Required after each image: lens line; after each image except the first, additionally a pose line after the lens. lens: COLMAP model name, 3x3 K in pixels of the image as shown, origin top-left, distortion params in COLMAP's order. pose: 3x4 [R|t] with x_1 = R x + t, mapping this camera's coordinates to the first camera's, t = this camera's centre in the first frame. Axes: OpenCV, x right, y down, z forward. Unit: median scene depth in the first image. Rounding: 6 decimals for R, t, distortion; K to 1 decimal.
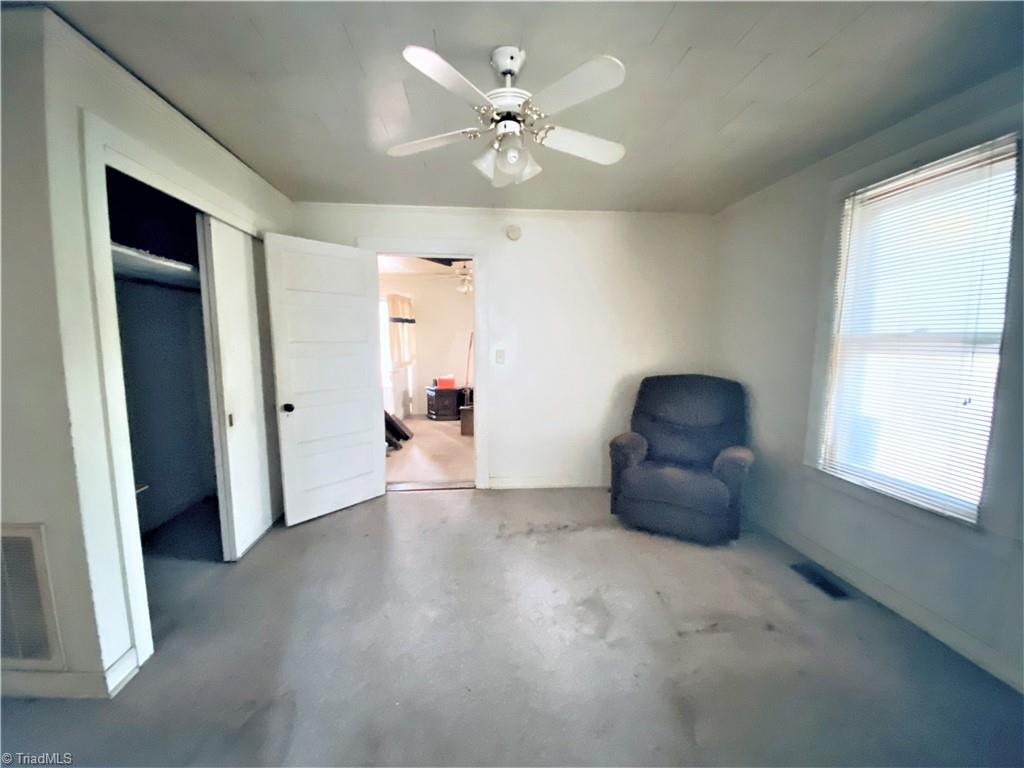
lens RADIAL K [[410.4, 0, 510.4], [0, 410.4, 382.1], [0, 0, 1]] dist [0.012725, -0.000878]
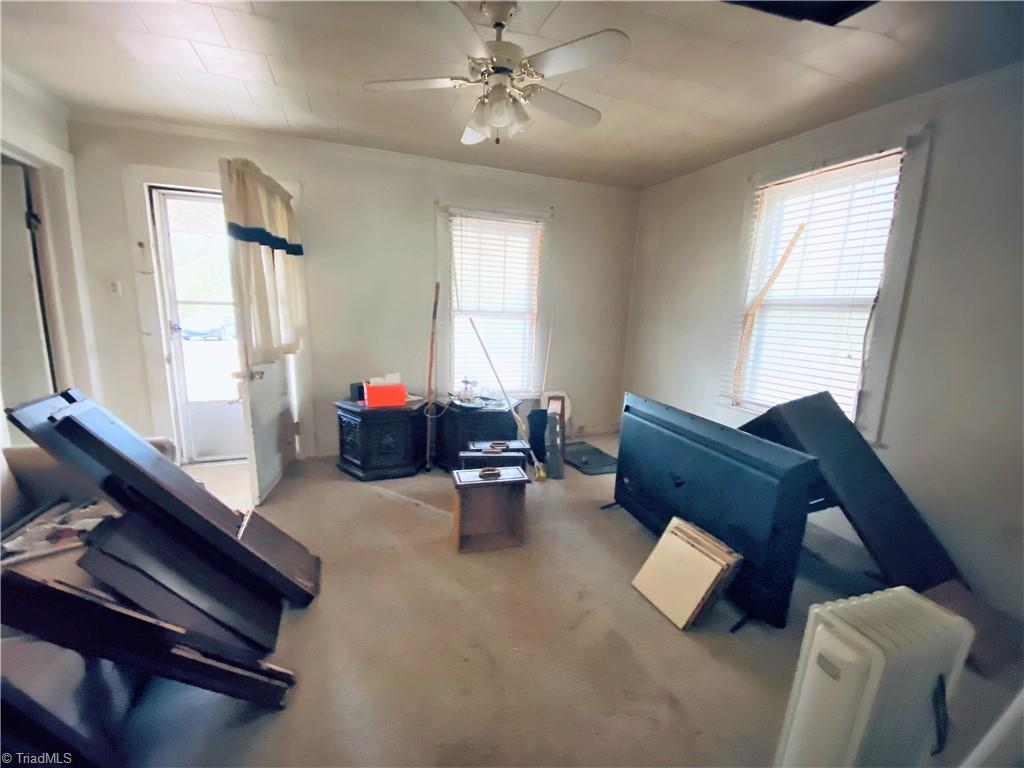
lens RADIAL K [[410.4, 0, 512.7], [0, 410.4, 384.9], [0, 0, 1]] dist [0.012725, -0.000878]
pose [[0.965385, -0.013030, 0.260503, -0.137454], [-0.004254, 0.997832, 0.065674, -0.037850], [-0.260794, -0.064509, 0.963237, 0.528999]]
